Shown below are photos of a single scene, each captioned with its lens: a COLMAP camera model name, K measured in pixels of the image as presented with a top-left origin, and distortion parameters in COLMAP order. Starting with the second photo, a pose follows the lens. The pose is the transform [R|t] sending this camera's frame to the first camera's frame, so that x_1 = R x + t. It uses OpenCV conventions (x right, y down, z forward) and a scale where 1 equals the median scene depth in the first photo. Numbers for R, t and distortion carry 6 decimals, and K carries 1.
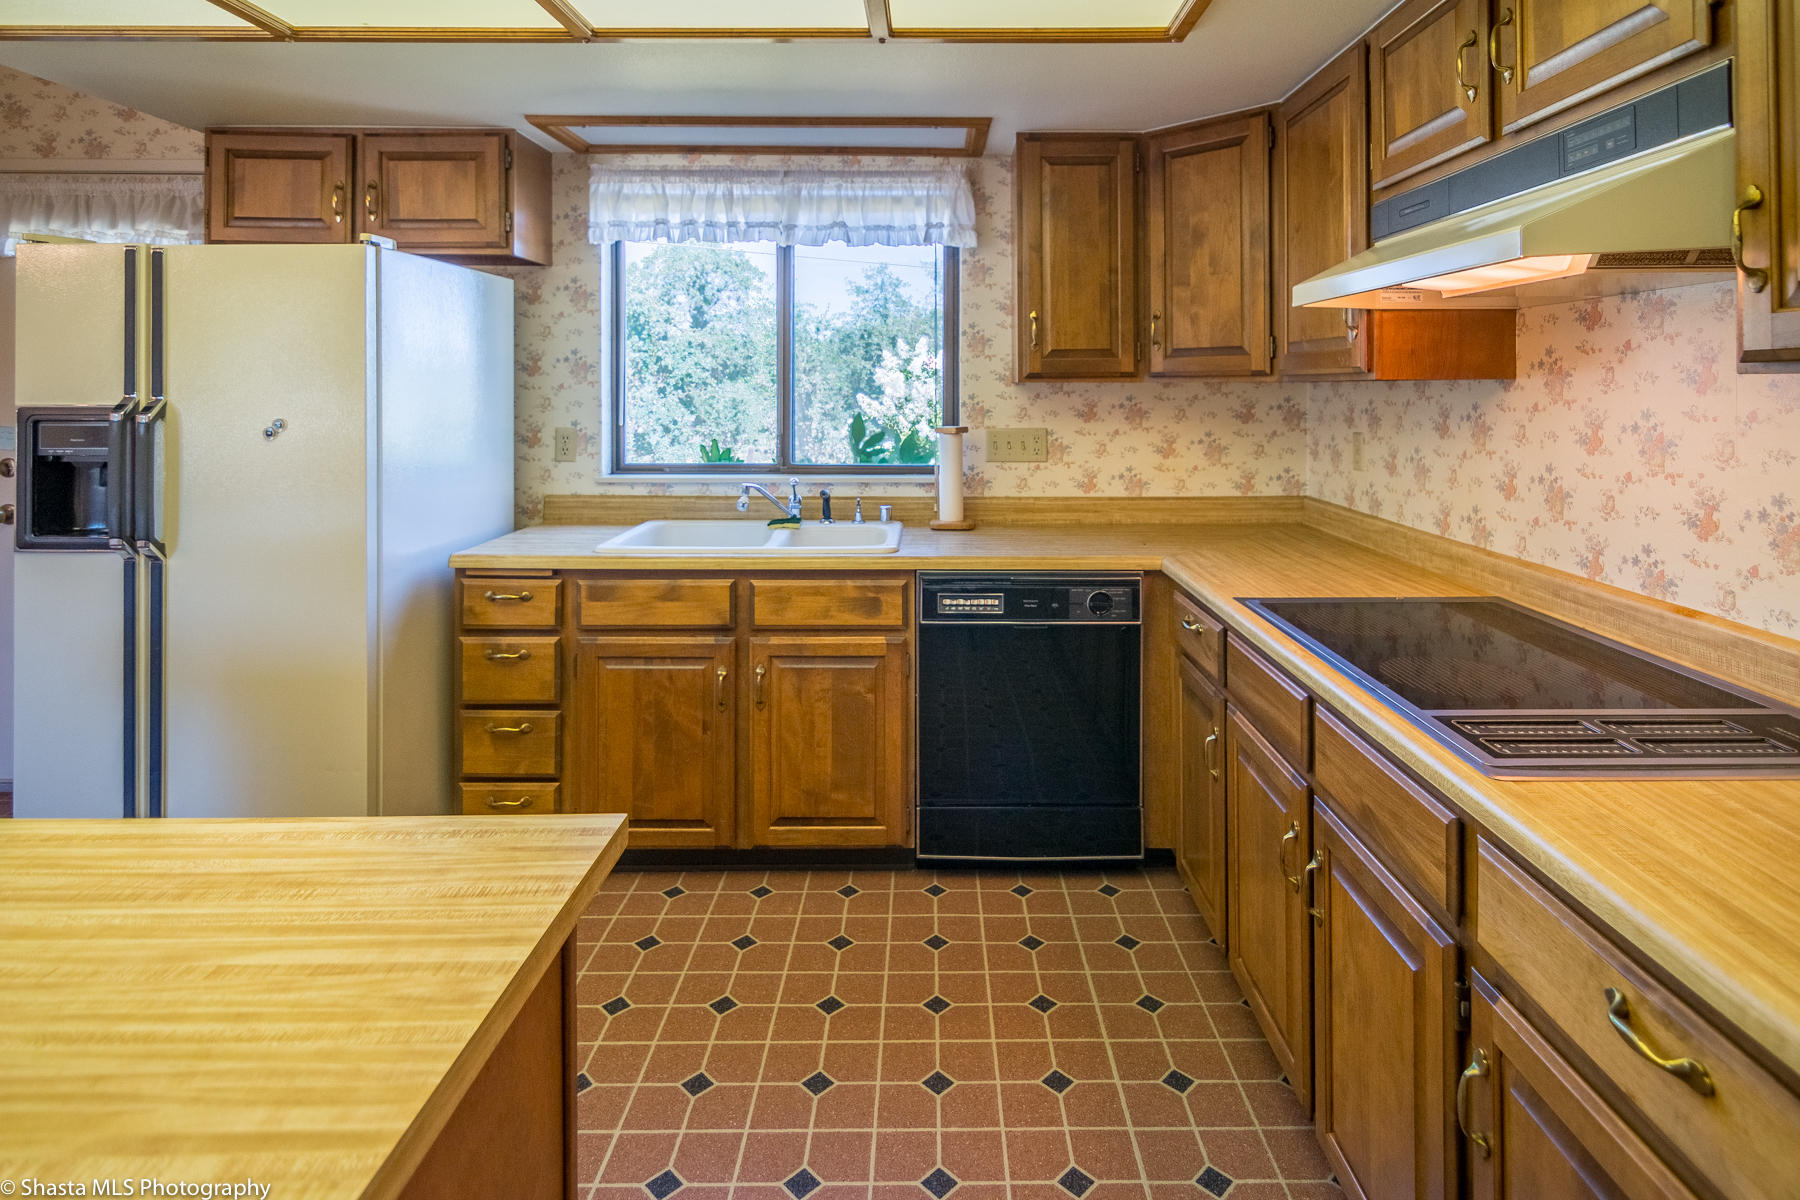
lens RADIAL K [[894.0, 0, 900.0], [0, 894.0, 600.0], [0, 0, 1]] dist [-0.003431, -0.000365]
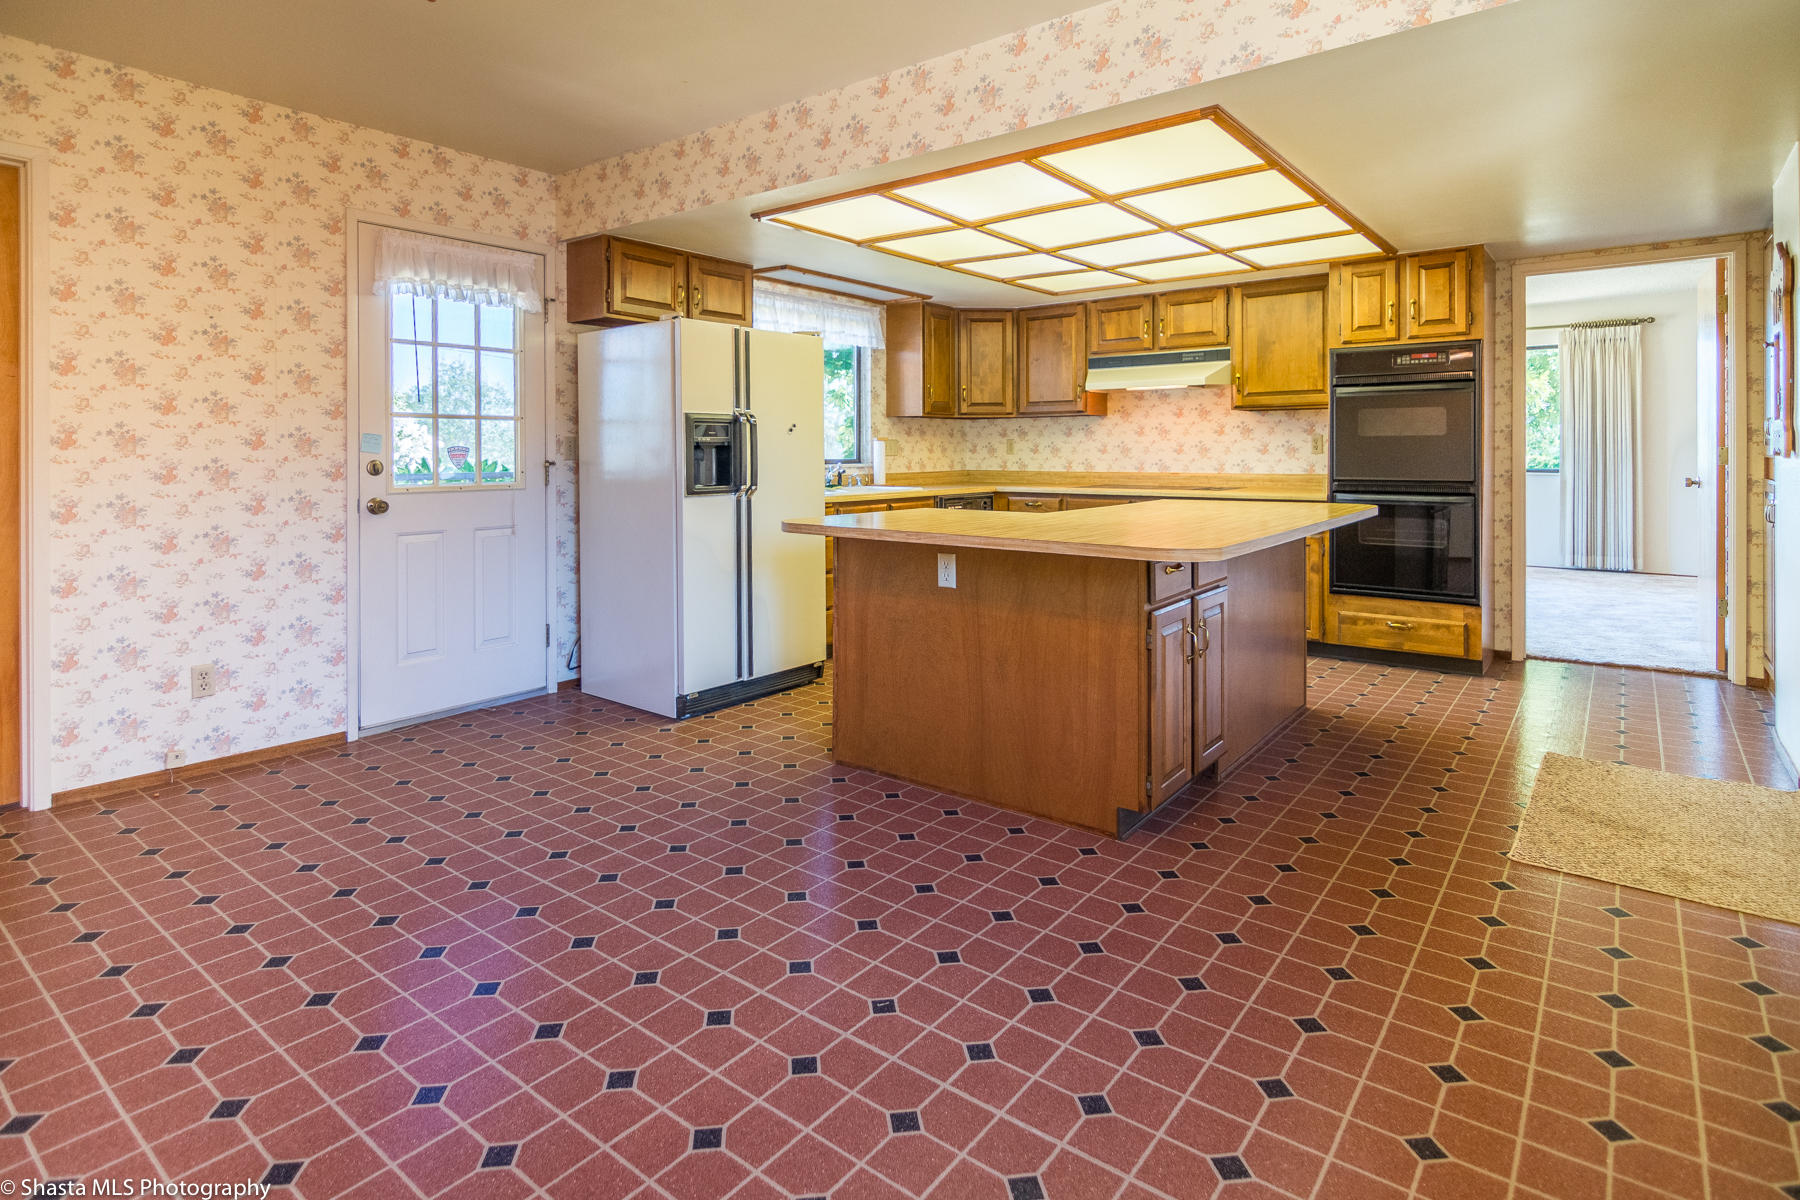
lens RADIAL K [[894.0, 0, 900.0], [0, 894.0, 600.0], [0, 0, 1]] dist [-0.003431, -0.000365]
pose [[0.609929, -0.137765, 0.780389, -1.844037], [0.184093, 0.982464, 0.029557, 0.134859], [-0.770777, 0.125637, 0.624595, -0.277784]]
